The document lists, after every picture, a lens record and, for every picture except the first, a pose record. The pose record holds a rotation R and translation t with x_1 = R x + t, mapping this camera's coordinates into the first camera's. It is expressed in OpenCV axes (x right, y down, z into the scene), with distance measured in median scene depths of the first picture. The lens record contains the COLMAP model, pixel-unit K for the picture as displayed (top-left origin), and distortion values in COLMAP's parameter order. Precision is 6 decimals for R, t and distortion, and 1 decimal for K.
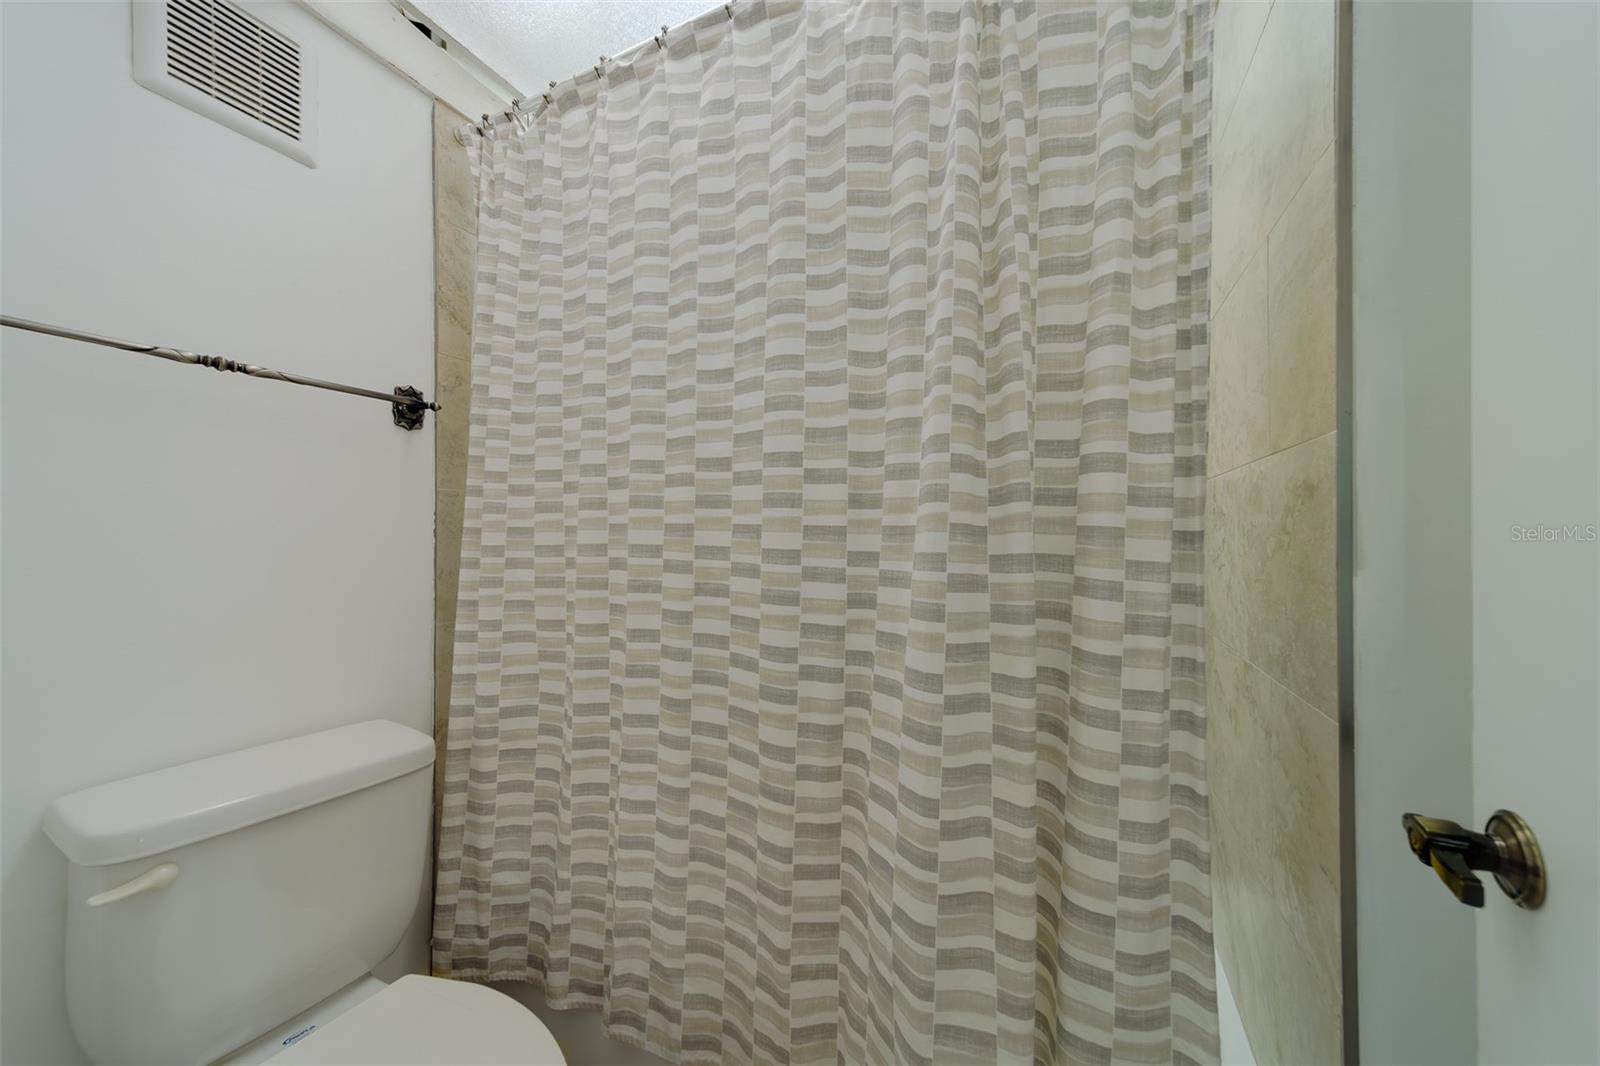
lens RADIAL K [[569.6, 0, 790.8], [0, 569.6, 533.9], [0, 0, 1]] dist [0.006938, -0.000744]
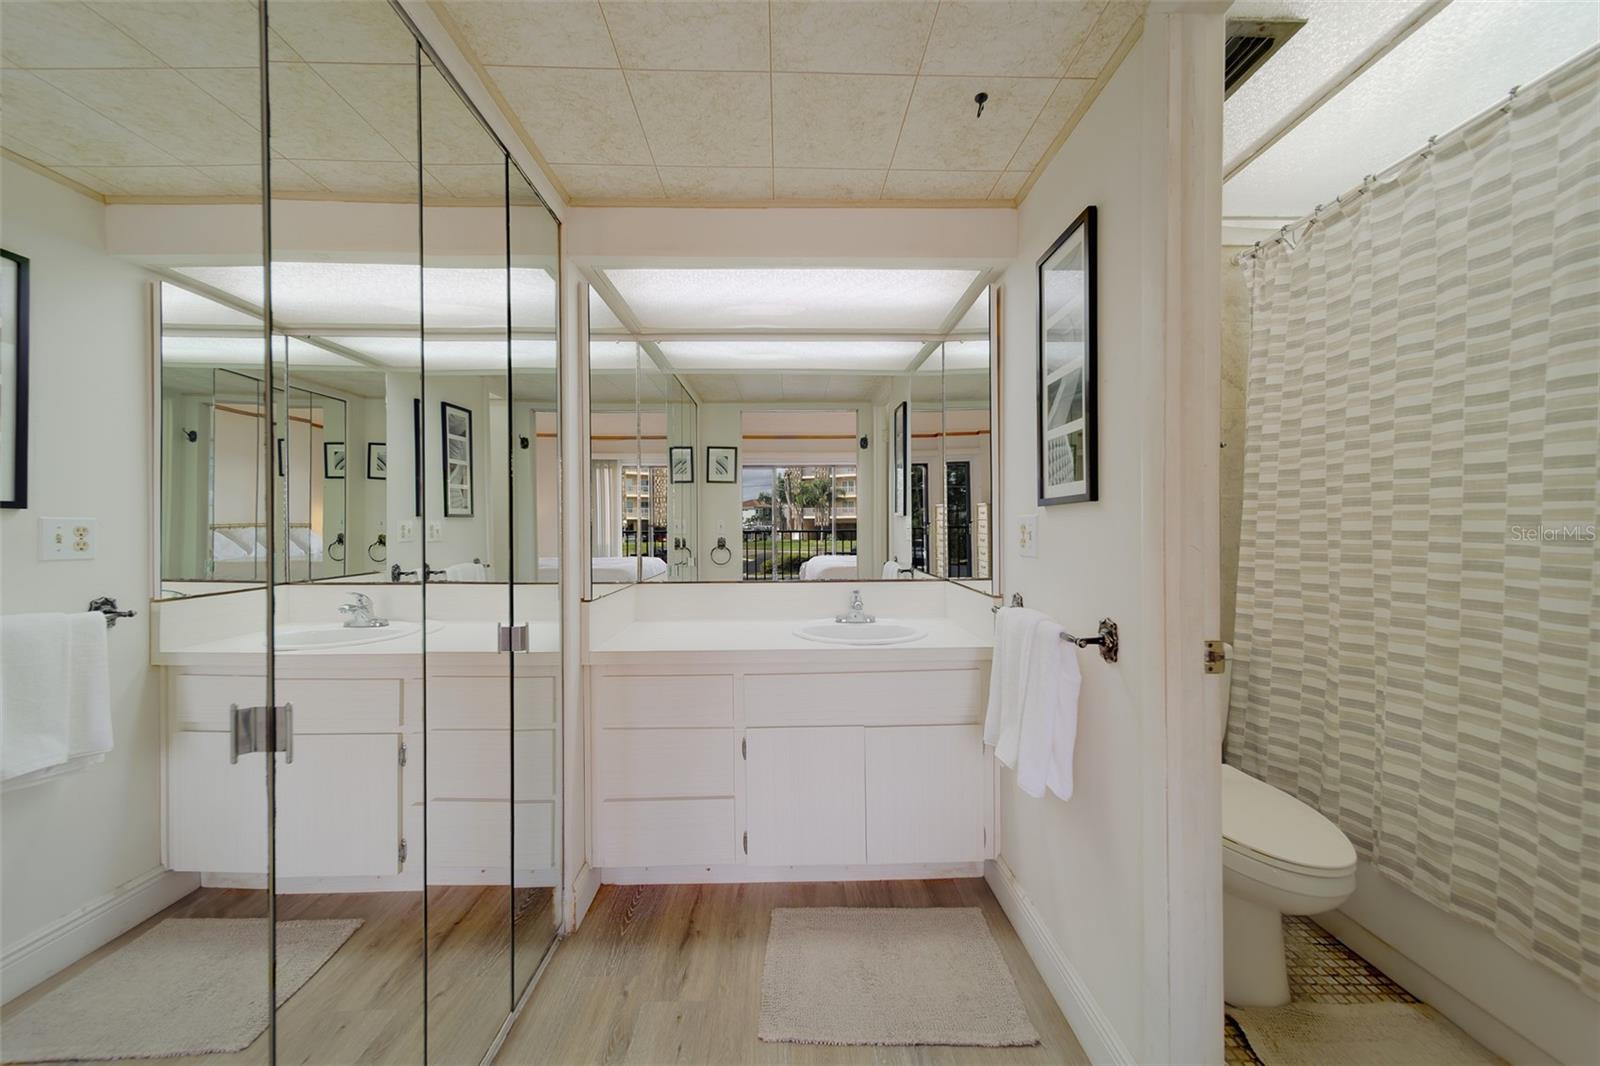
lens RADIAL K [[569.6, 0, 787.3], [0, 569.6, 529.0], [0, 0, 1]] dist [0.006938, -0.000744]
pose [[0.463555, 0.000115, -0.886068, 0.258937], [0.007333, 0.999965, 0.003966, -0.001735], [0.886038, -0.008336, 0.463538, -0.913444]]
